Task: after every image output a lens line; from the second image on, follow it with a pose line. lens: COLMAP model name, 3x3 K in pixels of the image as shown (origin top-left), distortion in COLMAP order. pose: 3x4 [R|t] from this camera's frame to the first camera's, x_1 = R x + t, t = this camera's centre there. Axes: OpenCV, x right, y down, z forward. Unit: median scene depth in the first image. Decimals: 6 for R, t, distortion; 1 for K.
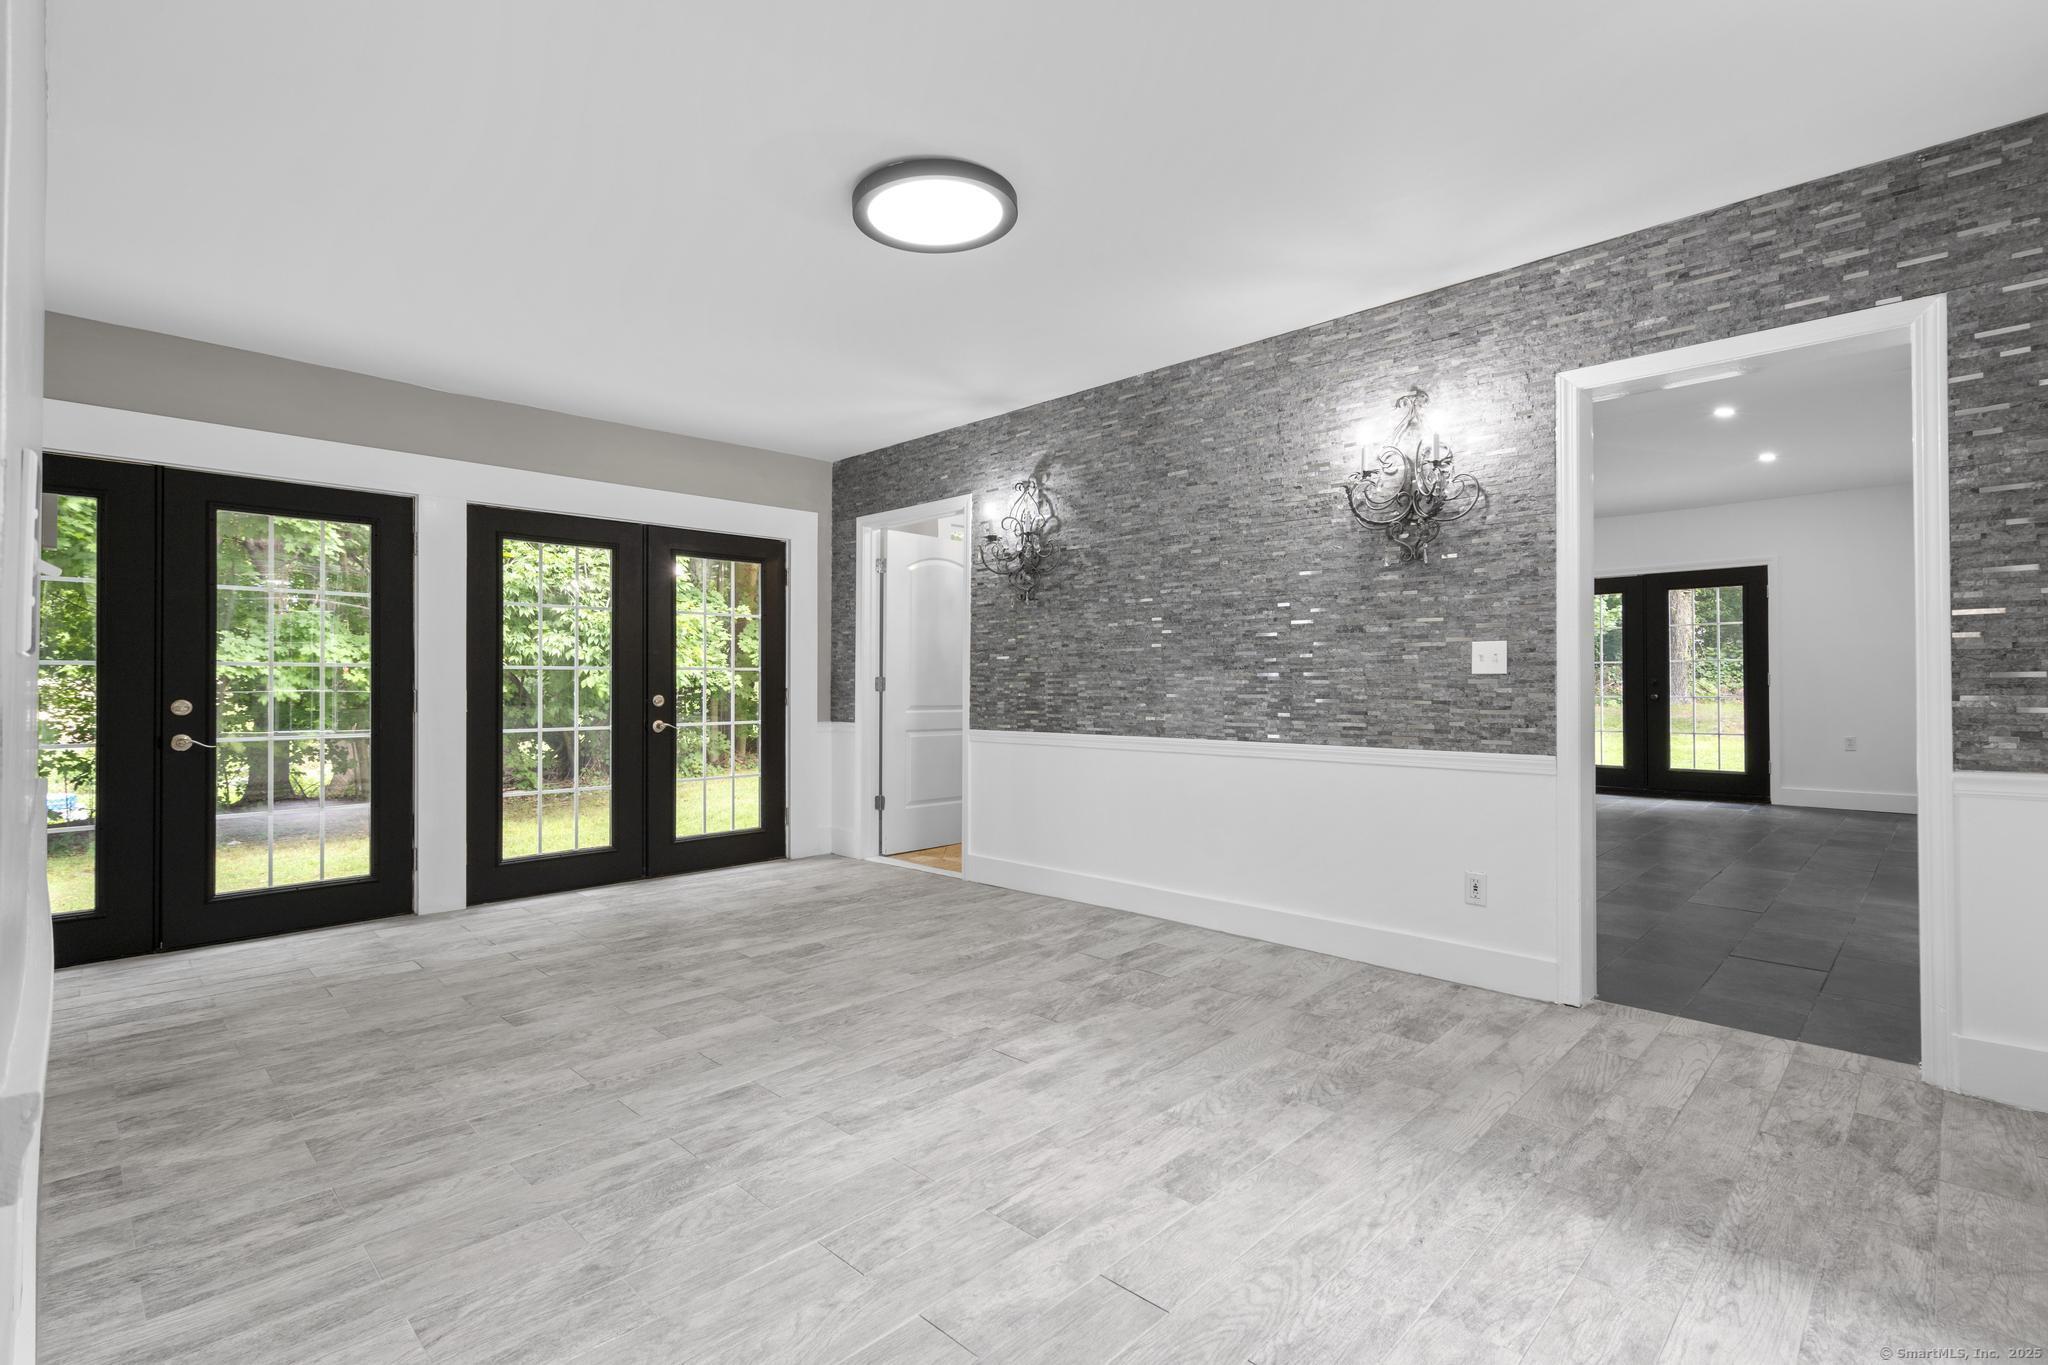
lens RADIAL K [[949.9, 0, 1030.7], [0, 949.9, 678.7], [0, 0, 1]] dist [-0.004794, 0.003906]
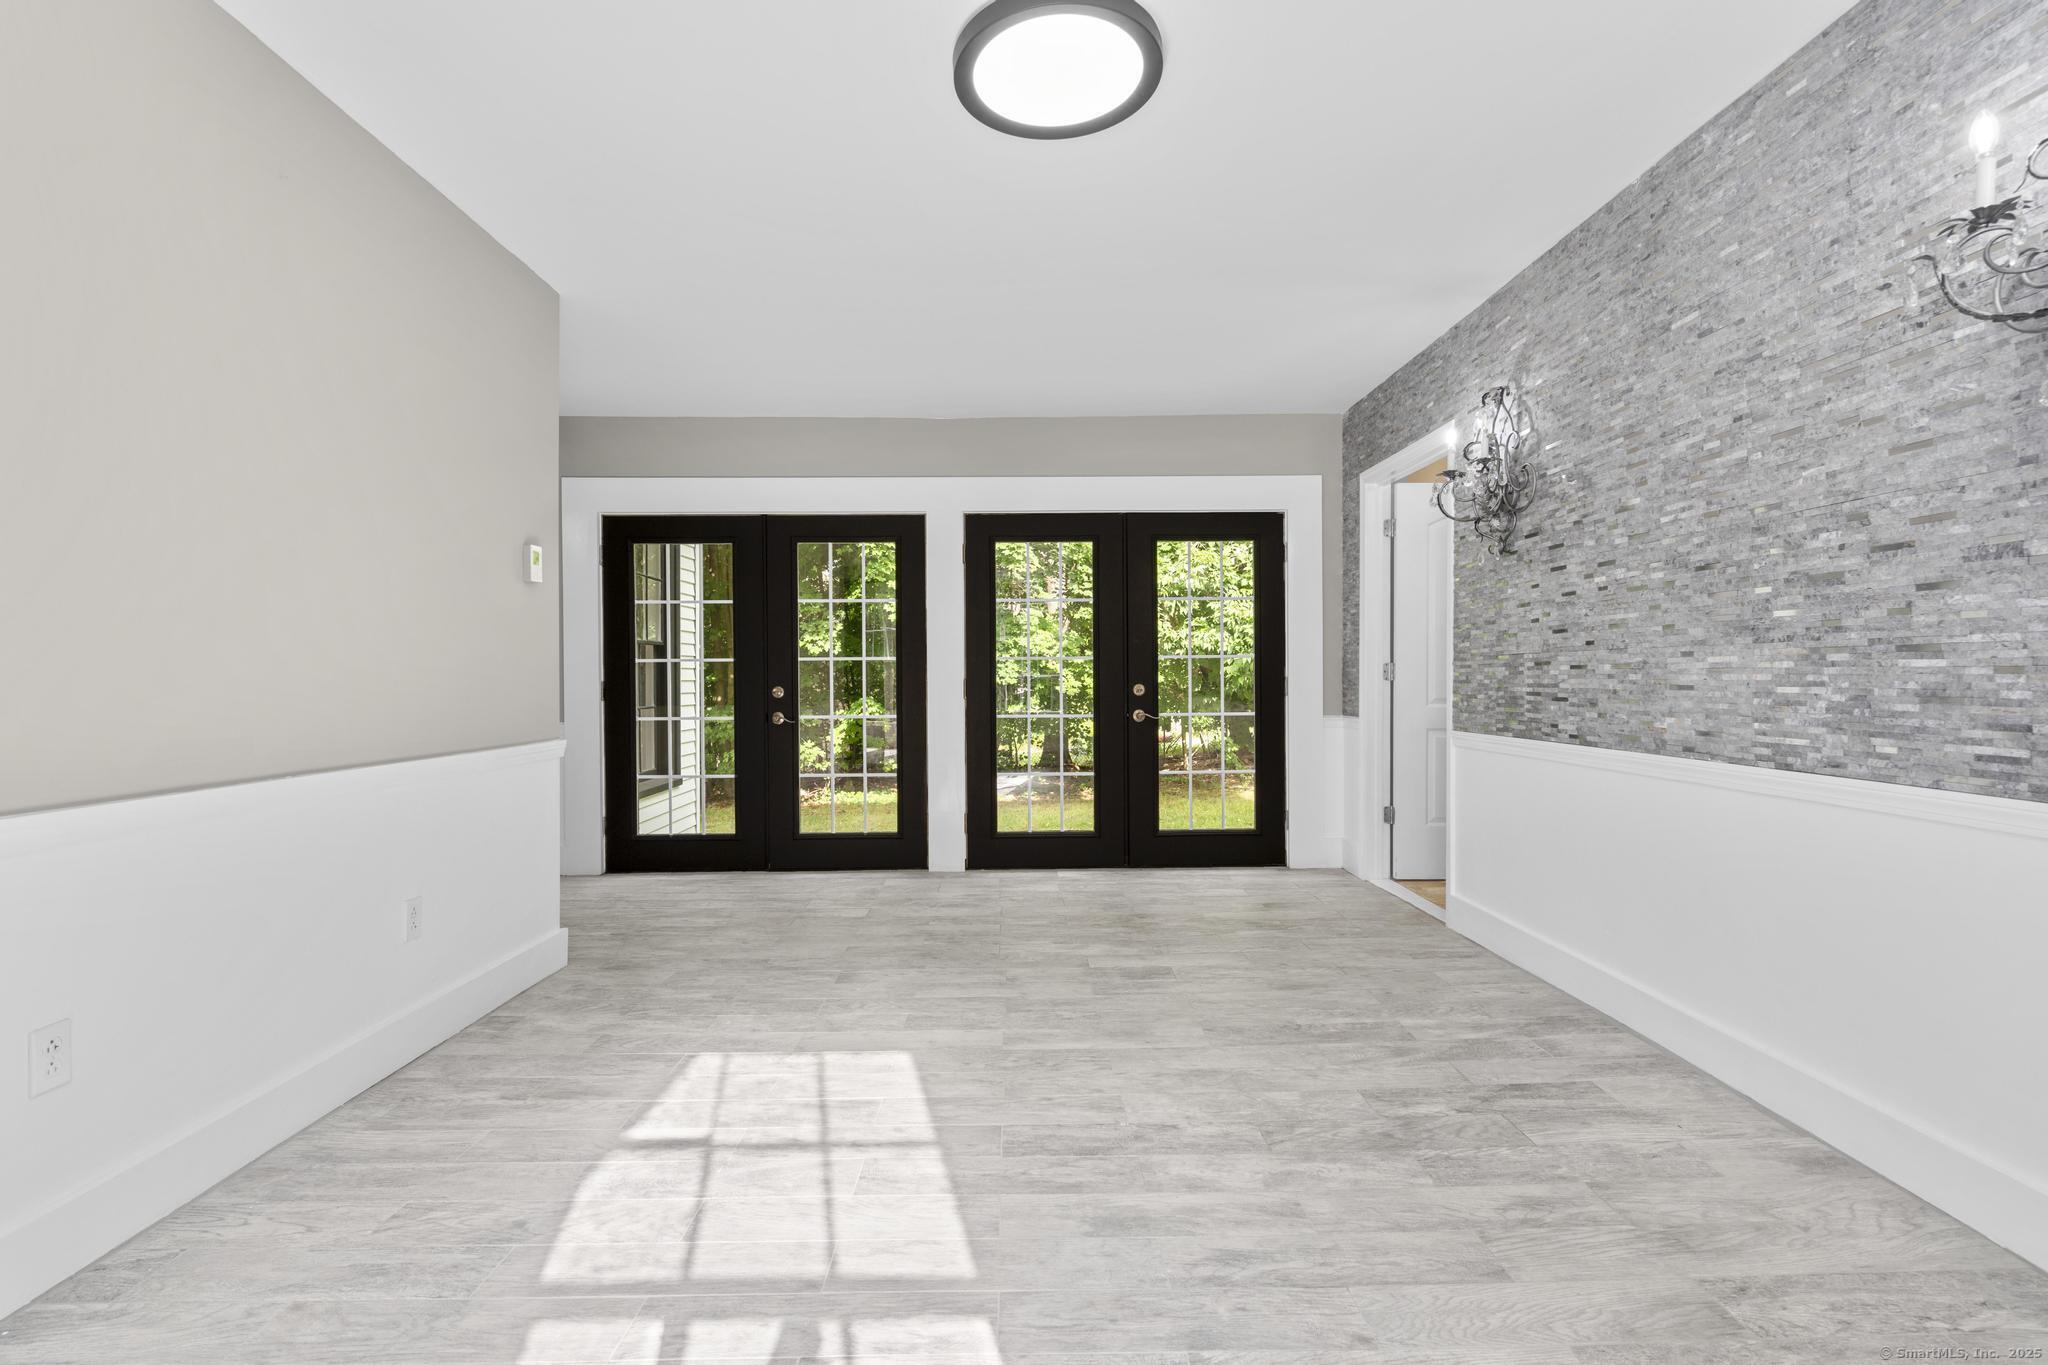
lens RADIAL K [[949.9, 0, 1030.7], [0, 949.9, 678.7], [0, 0, 1]] dist [-0.004794, 0.003906]
pose [[0.706537, -0.000143, -0.707676, 0.305929], [0.008904, 0.999923, 0.008688, 0.002883], [0.707620, -0.012440, 0.706484, 0.291928]]
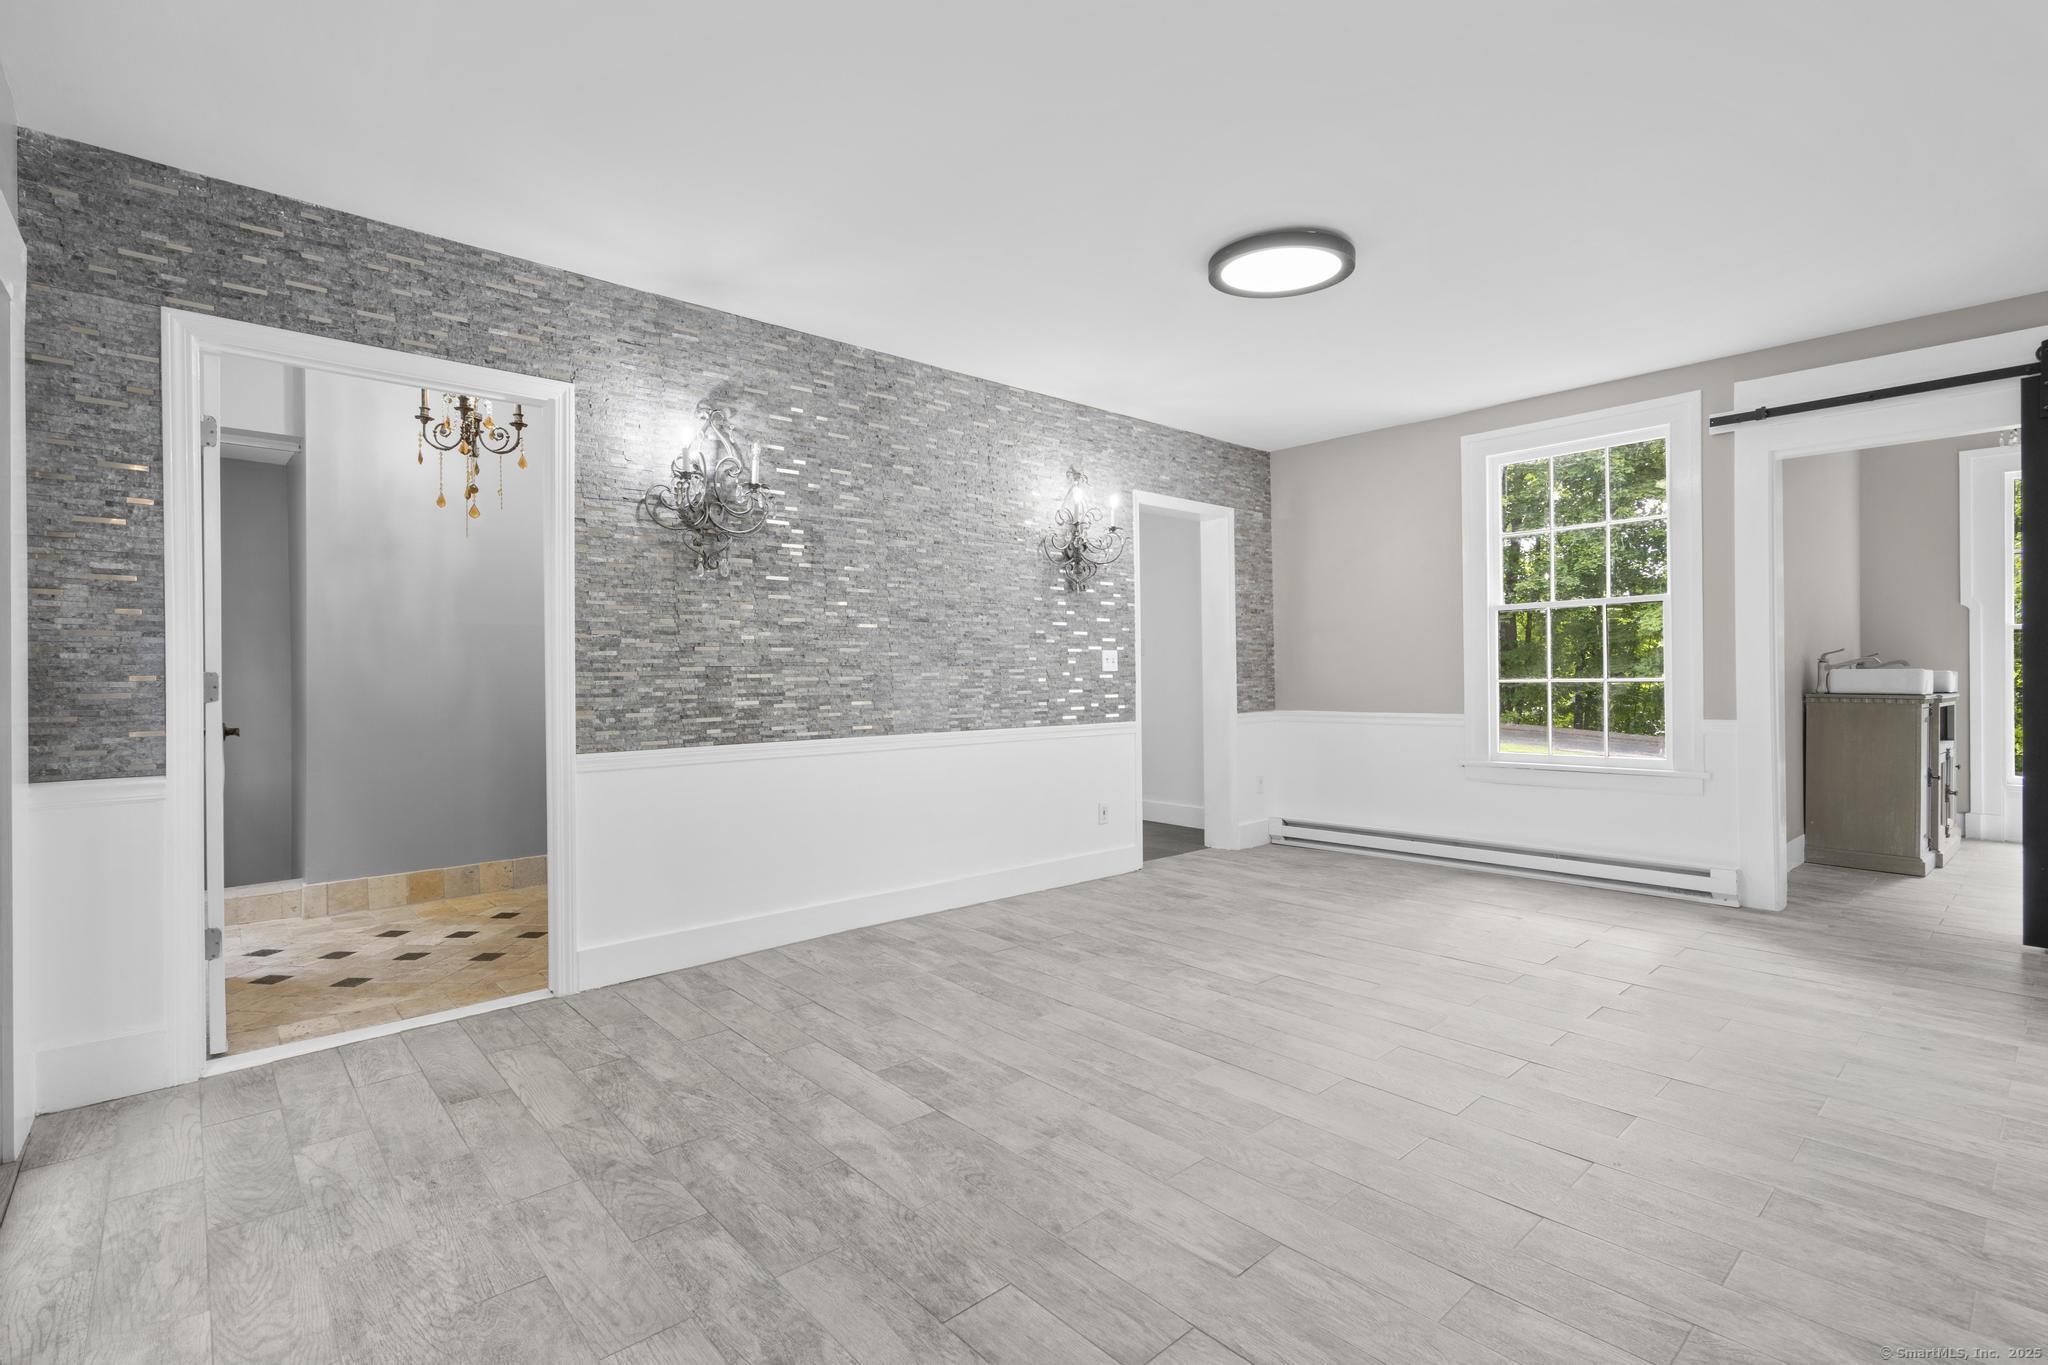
lens RADIAL K [[949.9, 0, 1030.7], [0, 949.9, 678.7], [0, 0, 1]] dist [-0.004794, 0.003906]
pose [[0.066154, -0.003770, 0.997802, -0.882114], [0.001935, 0.999991, 0.003650, 0.000944], [-0.997808, 0.001690, 0.066160, 0.850914]]
